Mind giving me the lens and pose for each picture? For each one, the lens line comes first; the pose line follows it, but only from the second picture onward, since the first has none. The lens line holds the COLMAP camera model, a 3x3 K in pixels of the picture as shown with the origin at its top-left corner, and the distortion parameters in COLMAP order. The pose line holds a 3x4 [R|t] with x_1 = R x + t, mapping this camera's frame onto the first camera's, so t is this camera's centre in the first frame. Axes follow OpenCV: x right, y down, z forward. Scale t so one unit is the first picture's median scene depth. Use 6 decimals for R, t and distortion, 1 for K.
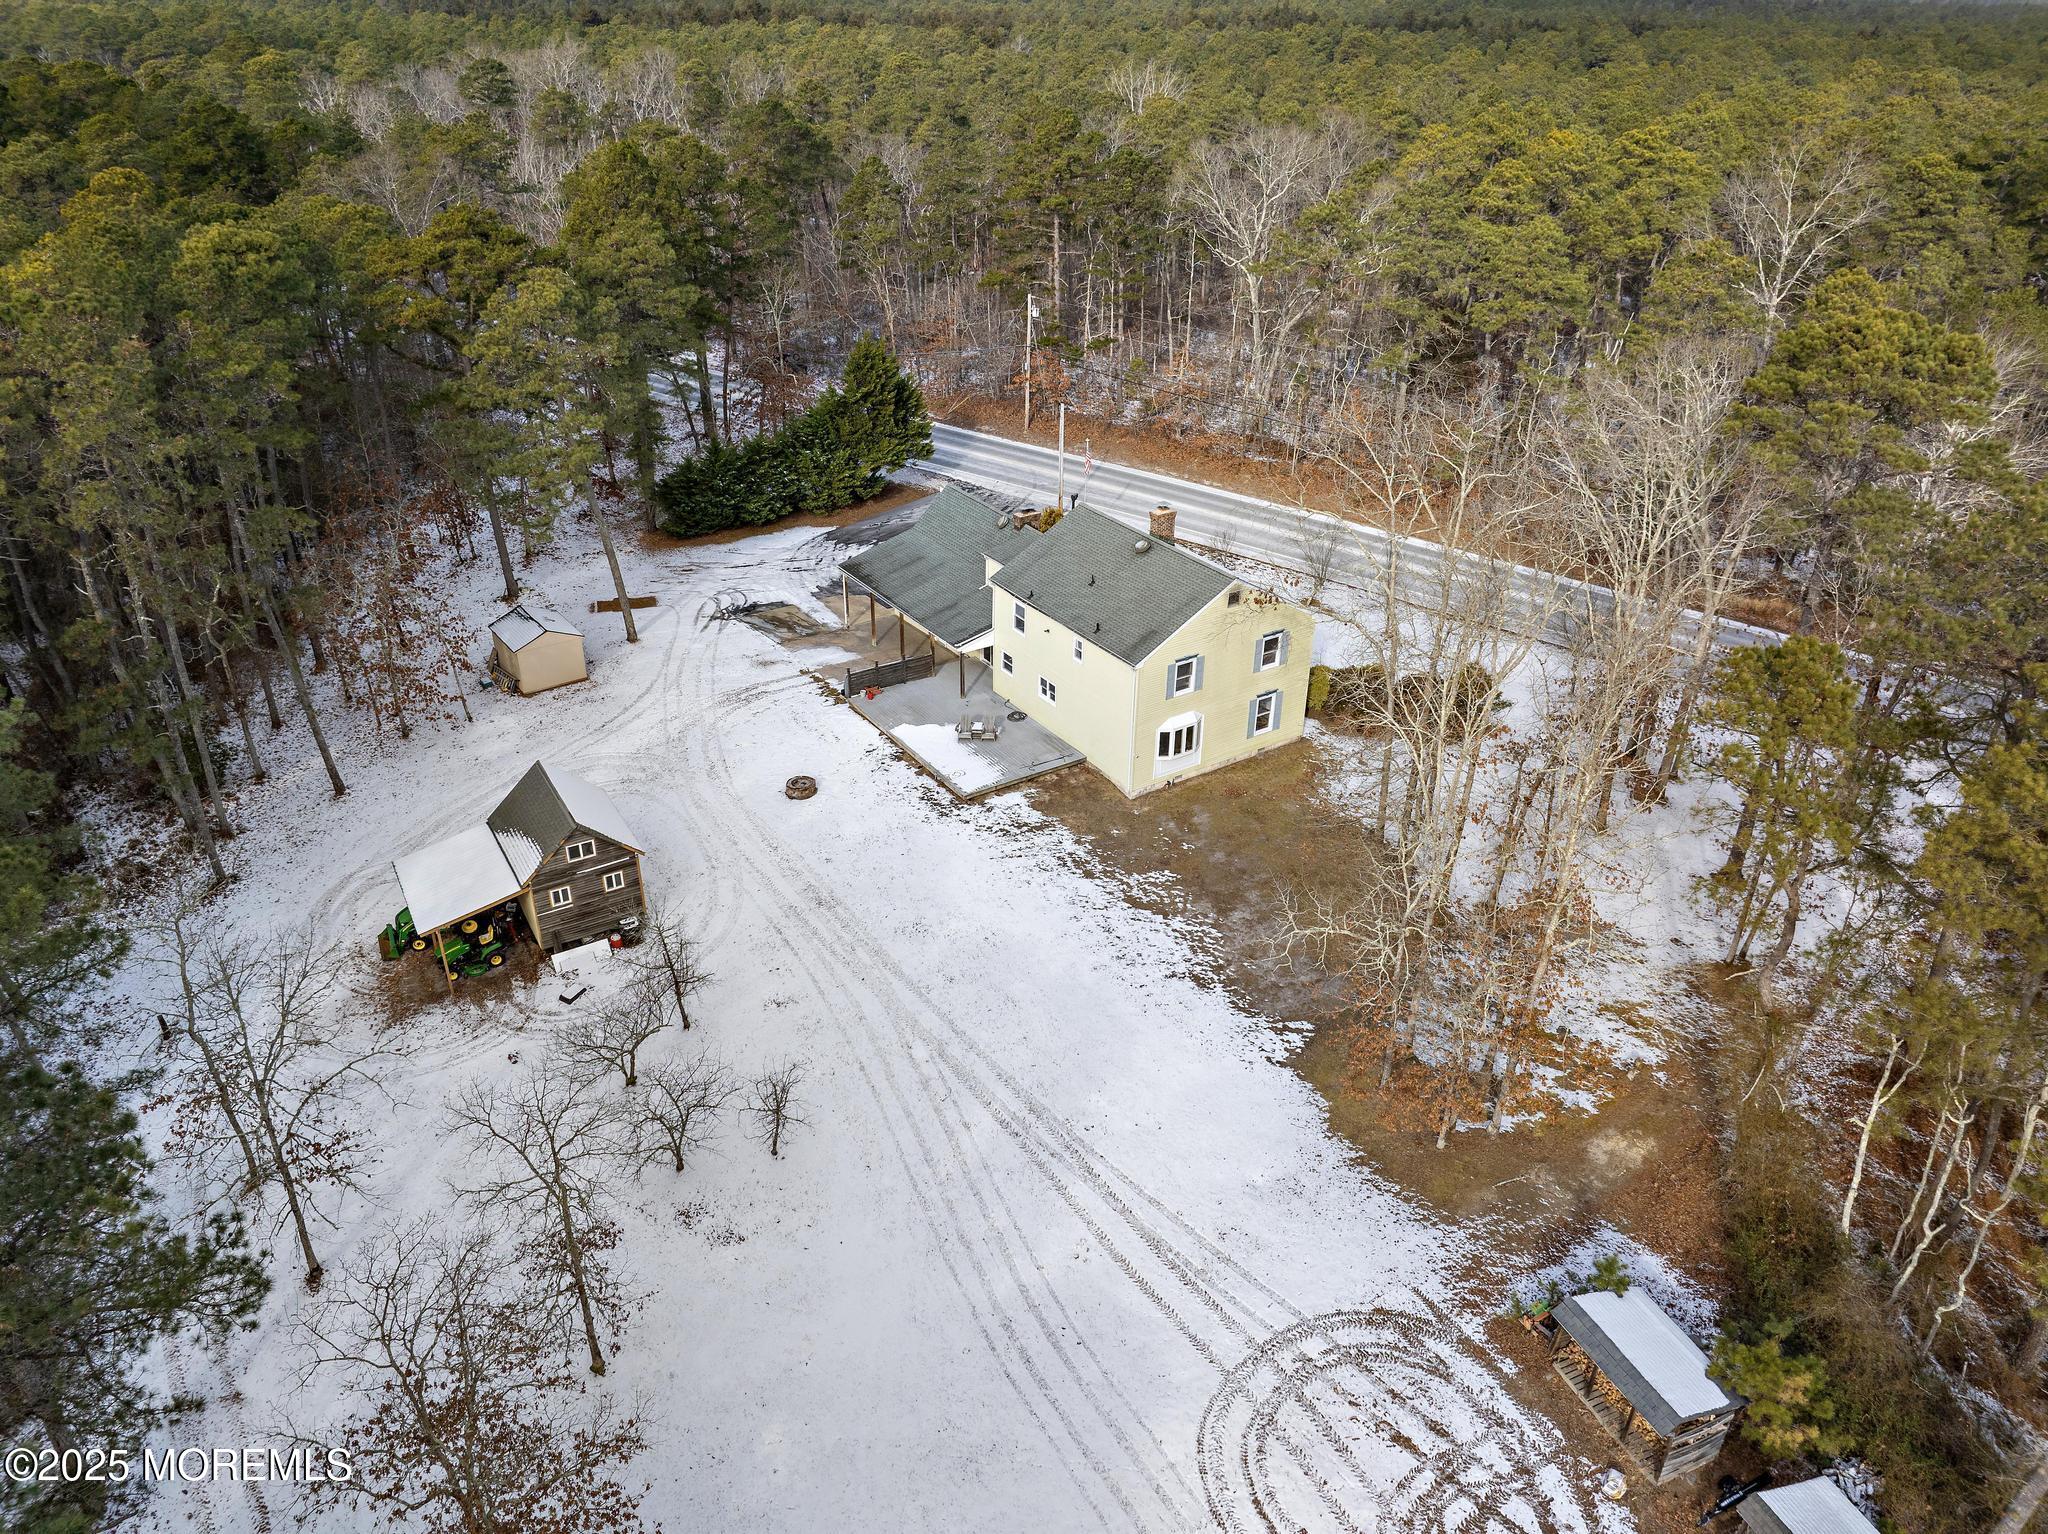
lens RADIAL K [[1439.7, 0, 1024.0], [0, 1439.7, 767.0], [0, 0, 1]] dist [-0.004113, -0.078862]
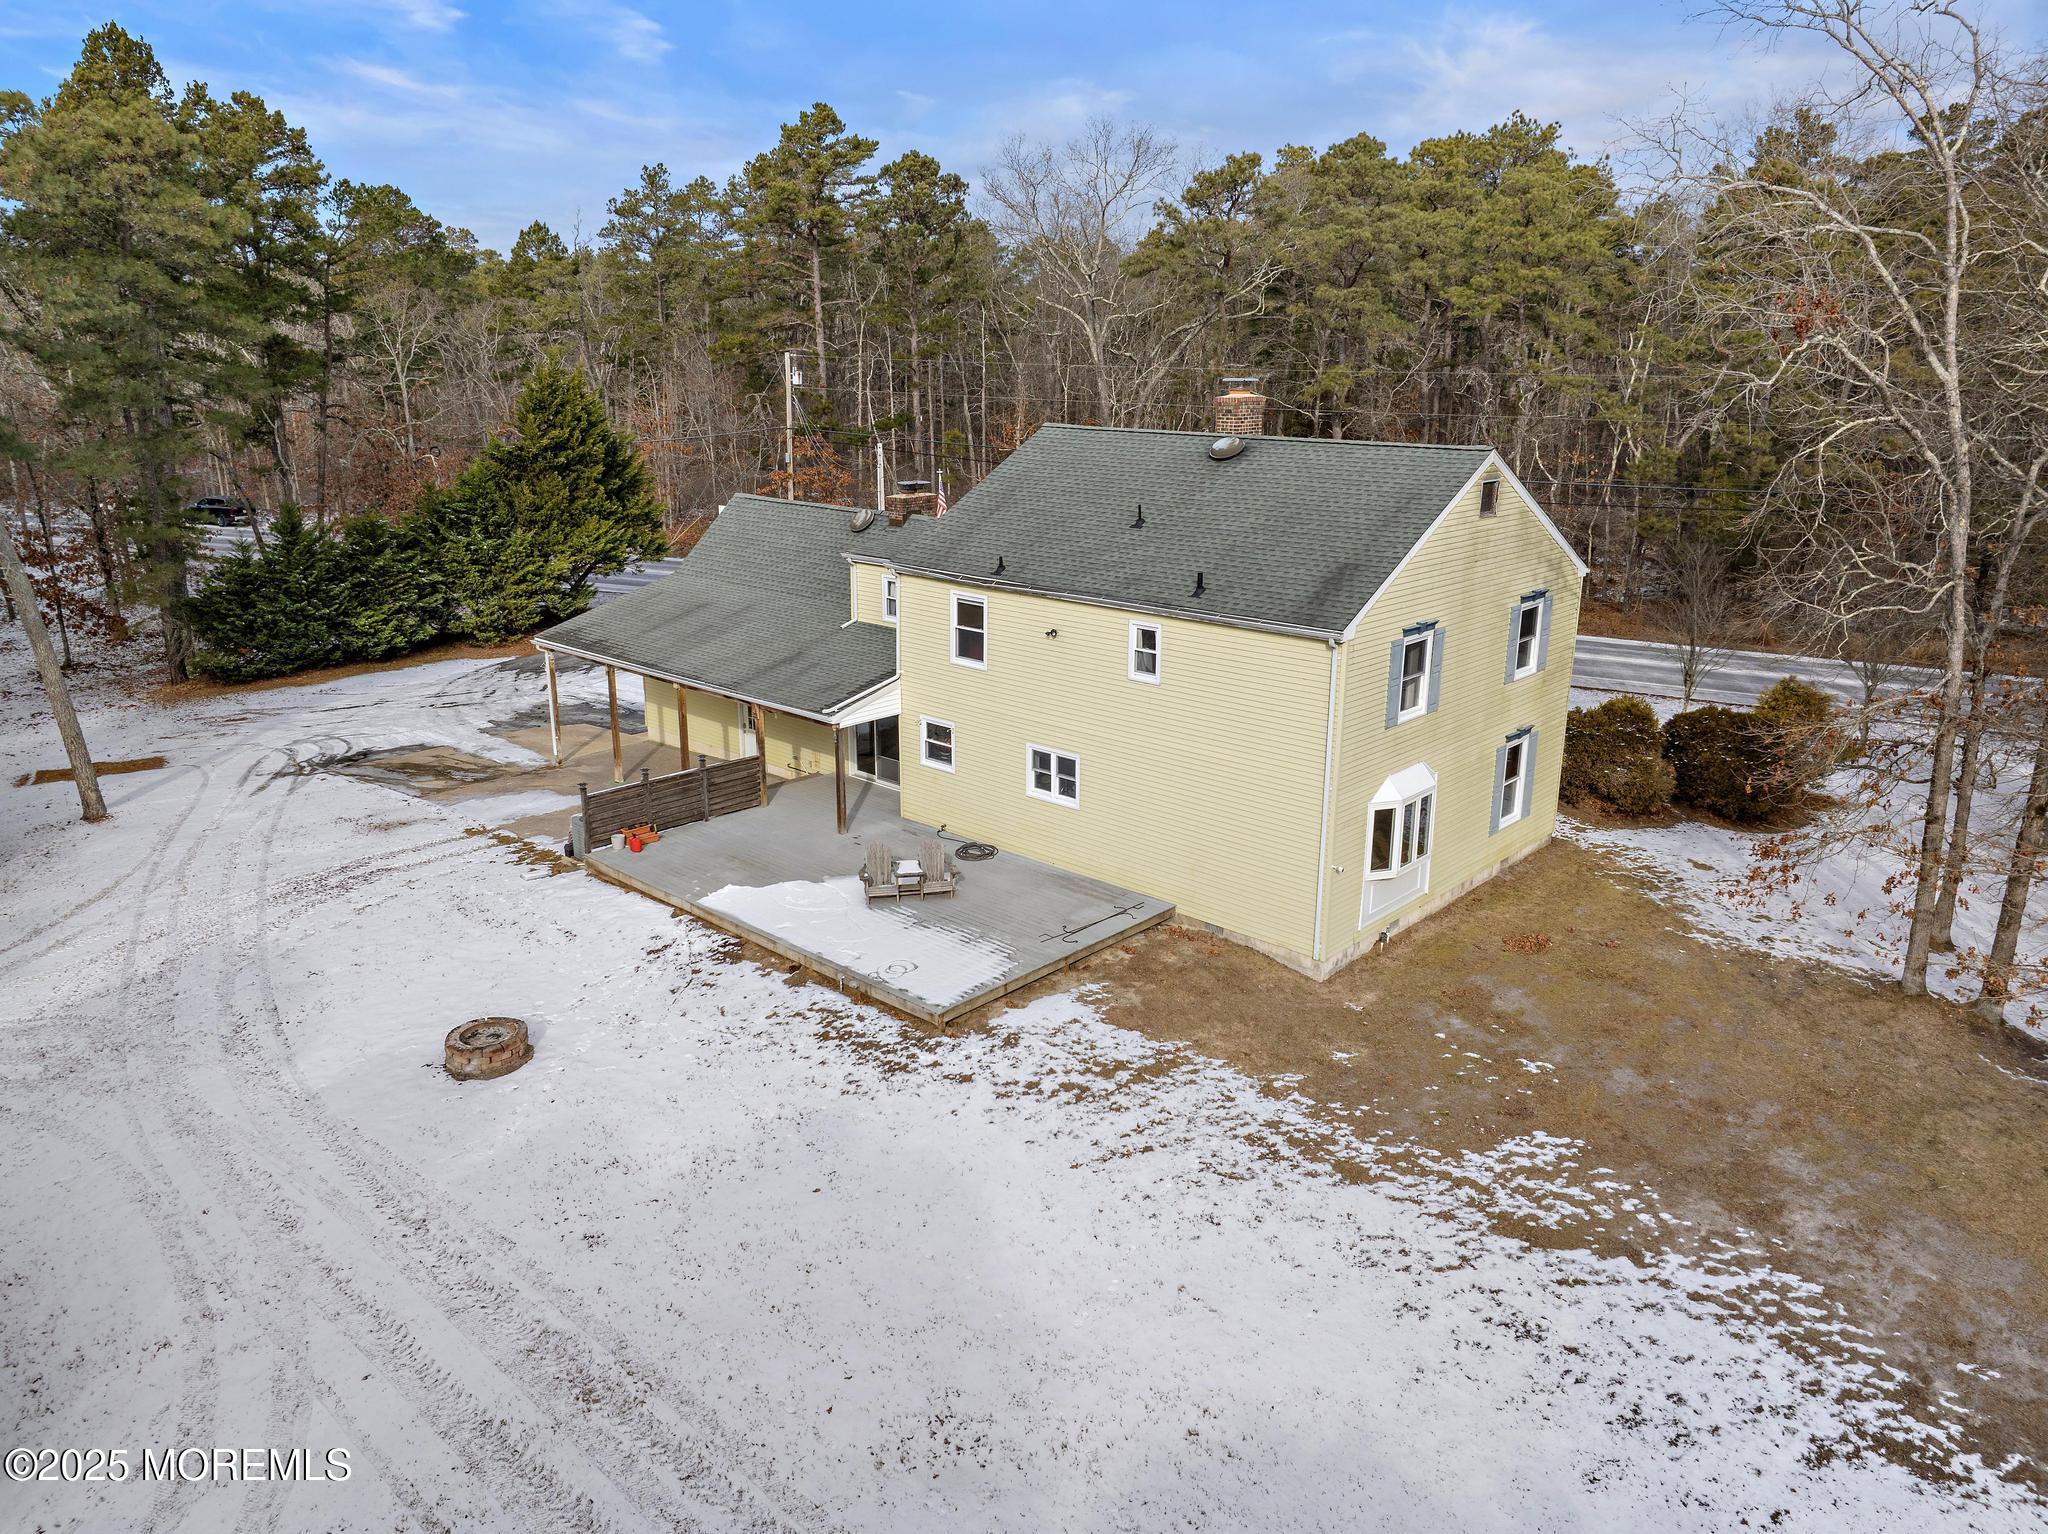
lens RADIAL K [[1440.1, 0, 1024.0], [0, 1440.1, 767.0], [0, 0, 1]] dist [-0.034172, -0.008388]
pose [[0.969862, -0.074241, 0.232067, -0.103912], [0.123601, 0.970712, -0.206013, 0.038097], [-0.209976, 0.228488, 0.950633, 0.621117]]
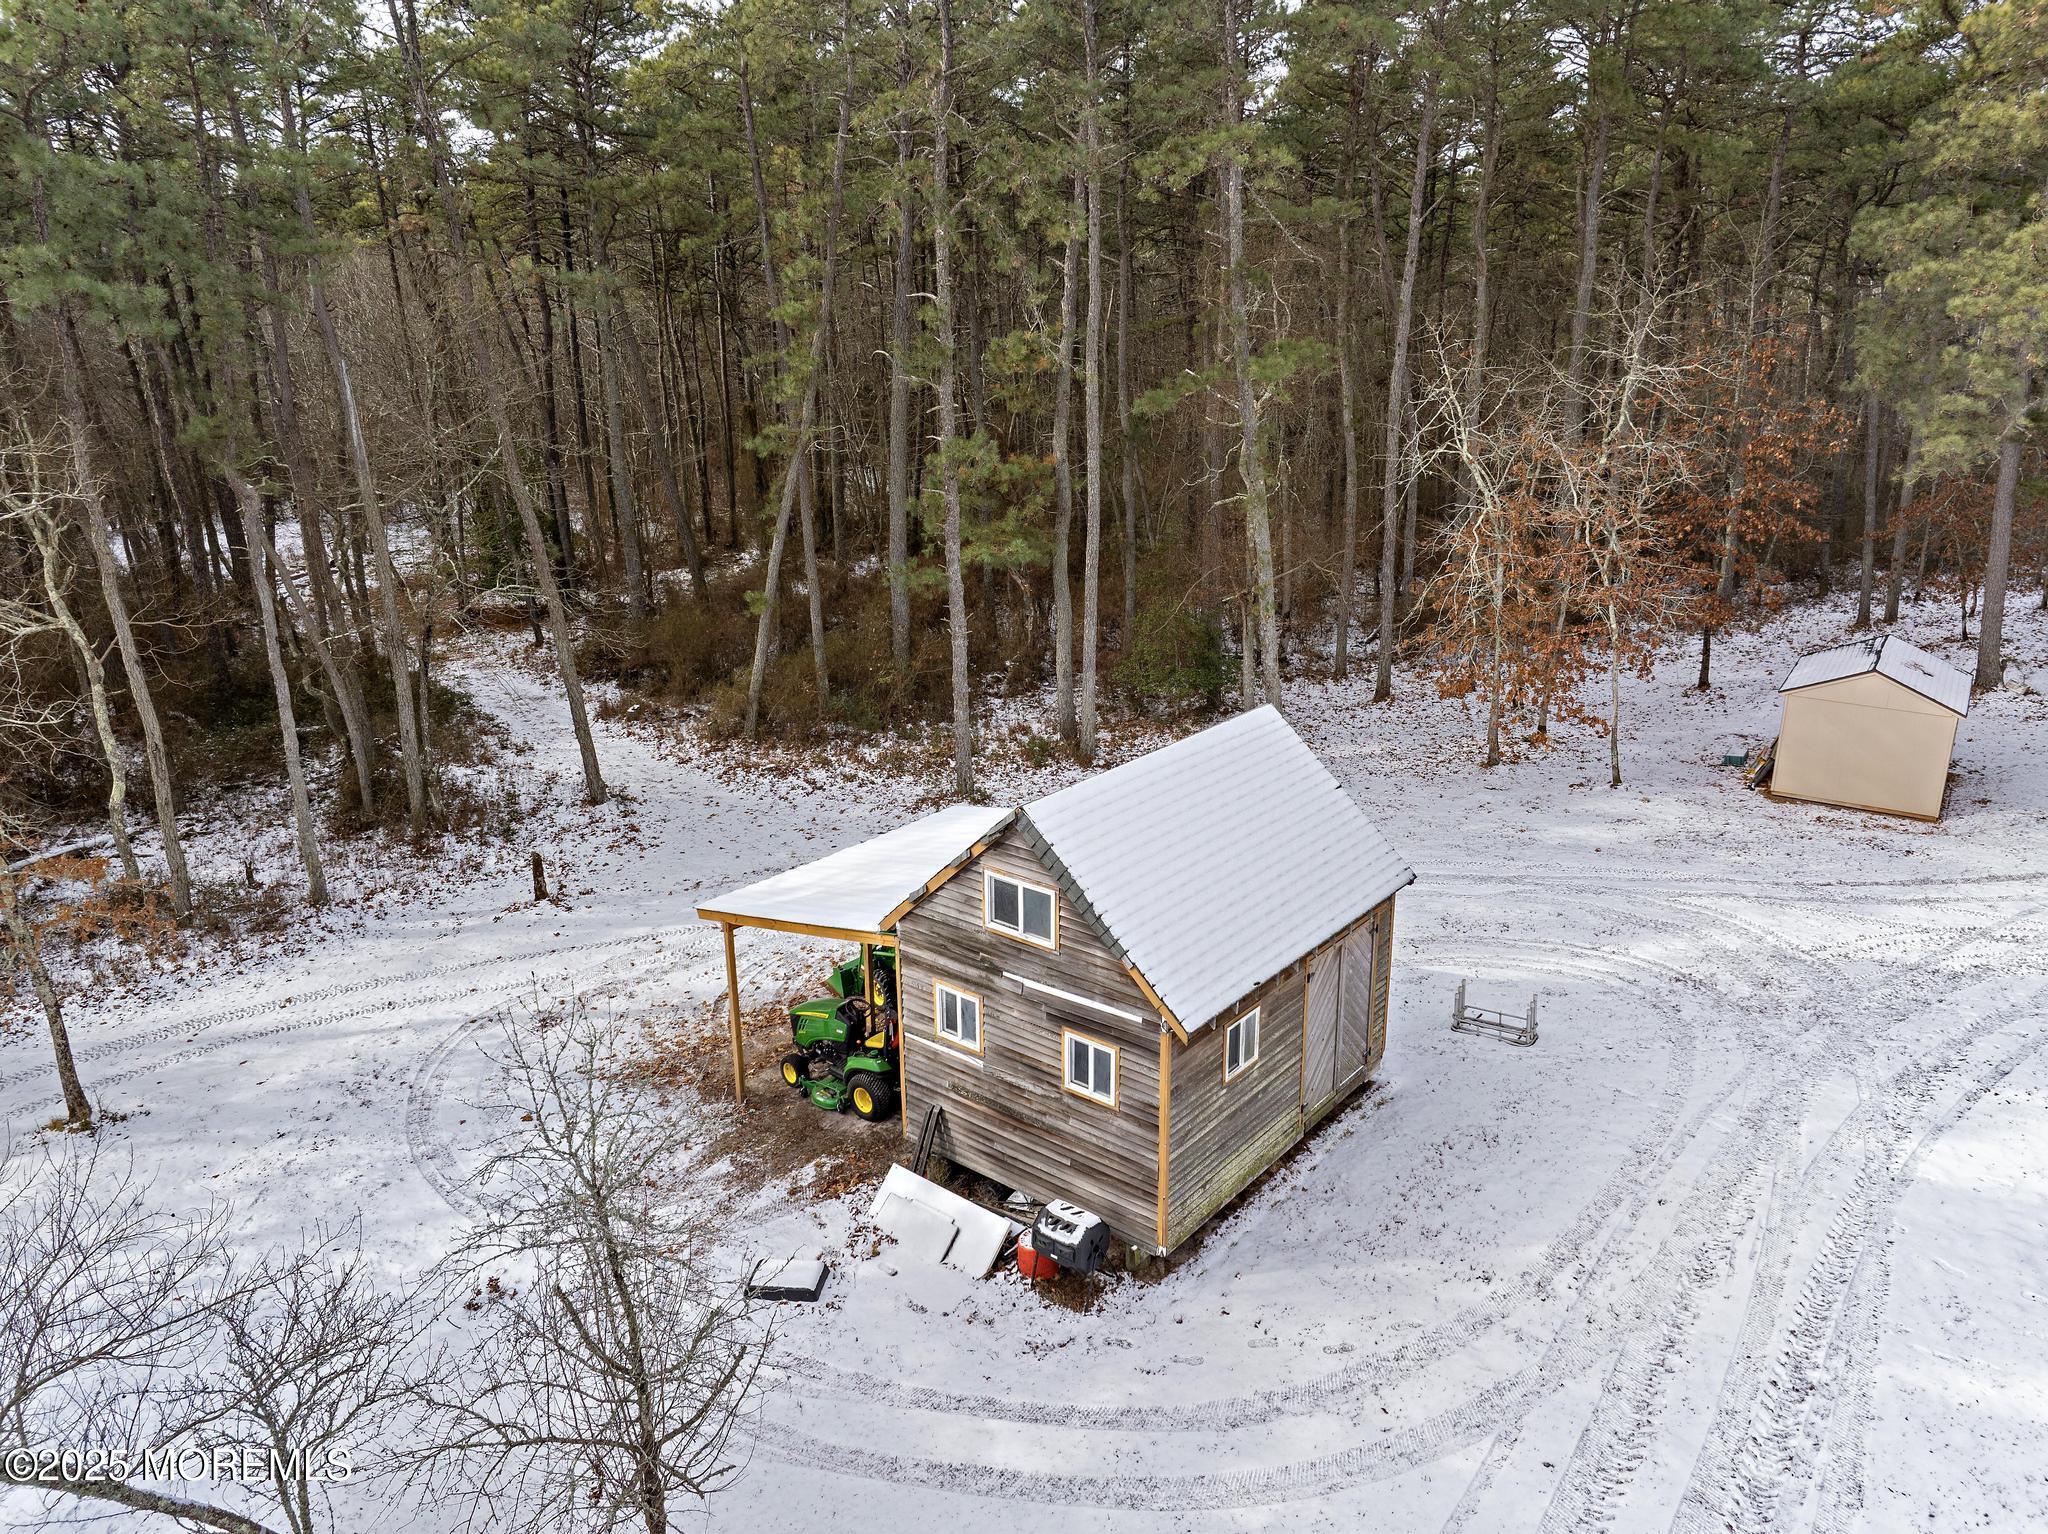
lens RADIAL K [[1440.4, 0, 1024.0], [0, 1440.4, 767.0], [0, 0, 1]] dist [-0.045539, 0.000624]
pose [[0.337846, 0.279169, -0.898846, -0.035228], [-0.448474, 0.887363, 0.107036, -0.001238], [0.827485, 0.366948, 0.424992, 0.733363]]
